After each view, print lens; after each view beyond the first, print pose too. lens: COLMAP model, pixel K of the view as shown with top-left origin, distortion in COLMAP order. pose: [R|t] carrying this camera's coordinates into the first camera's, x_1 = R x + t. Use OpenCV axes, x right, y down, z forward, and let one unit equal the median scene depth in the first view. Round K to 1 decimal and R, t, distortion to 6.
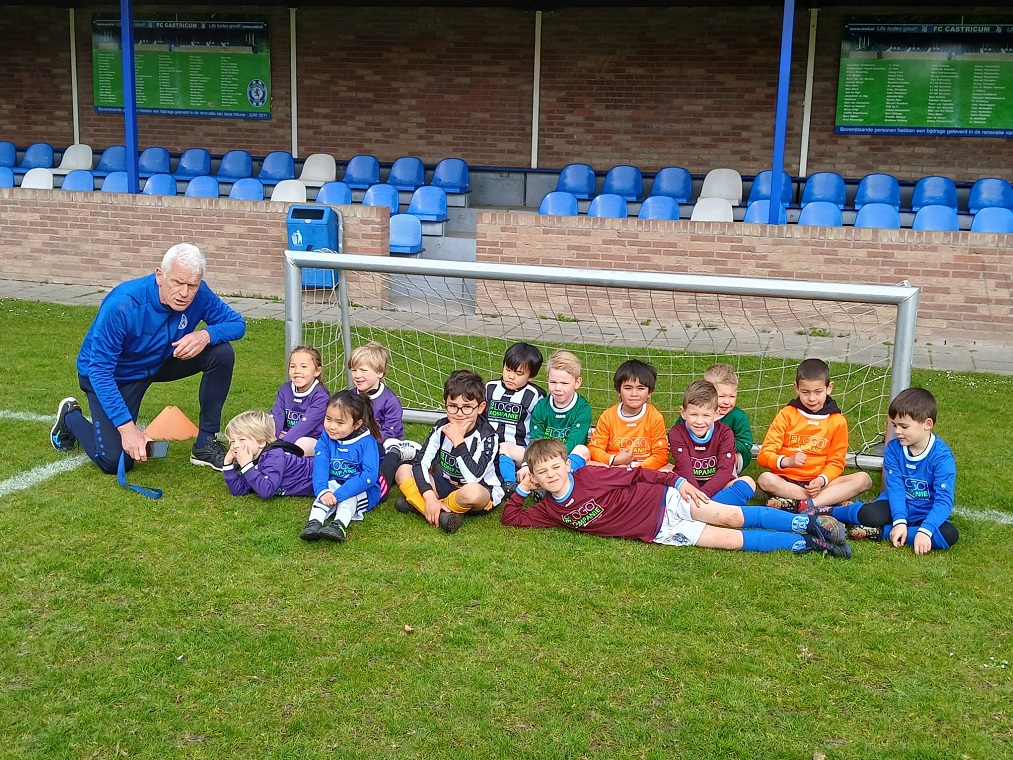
lens RADIAL K [[1208.2, 0, 506.9], [0, 1208.2, 381.2], [0, 0, 1]] dist [0.047557, 0.000000]
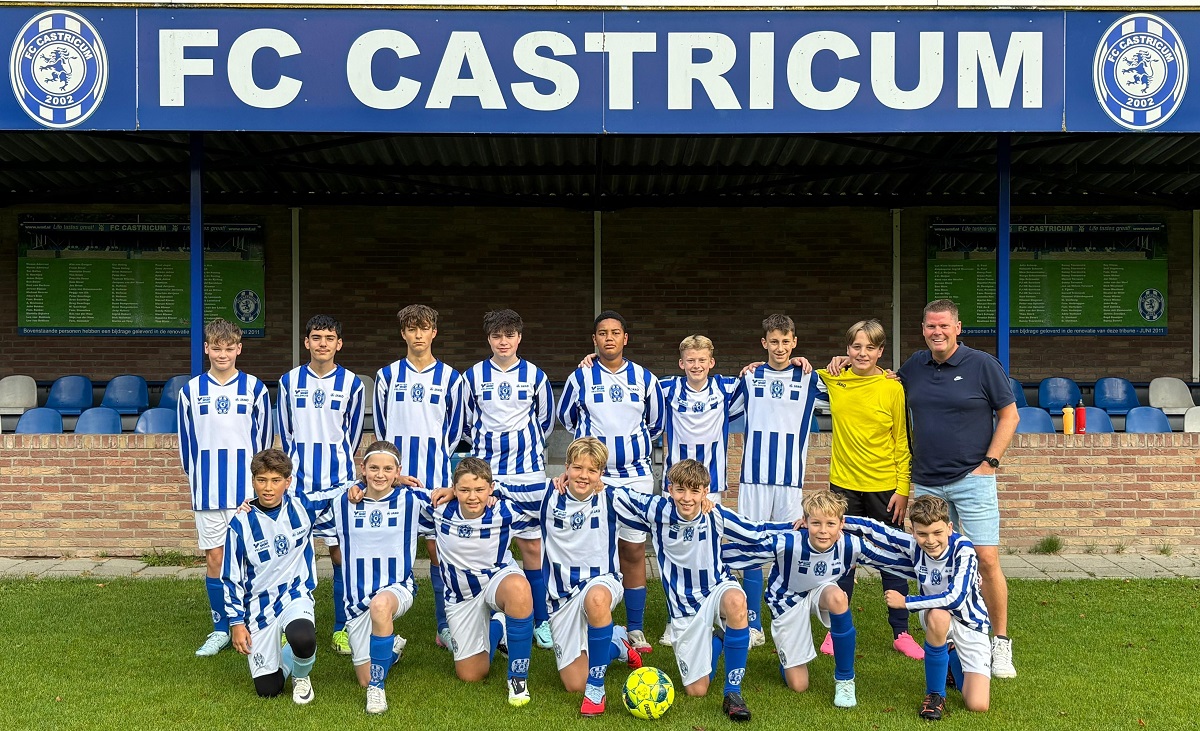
lens RADIAL K [[1352.2, 0, 599.8], [0, 1352.2, 364.7], [0, 0, 1]] dist [0.062790, 0.000000]
pose [[0.957175, -0.032725, 0.287653, -0.268453], [0.084458, 0.981934, -0.169327, -0.023548], [-0.276915, 0.186370, 0.942647, 0.076690]]
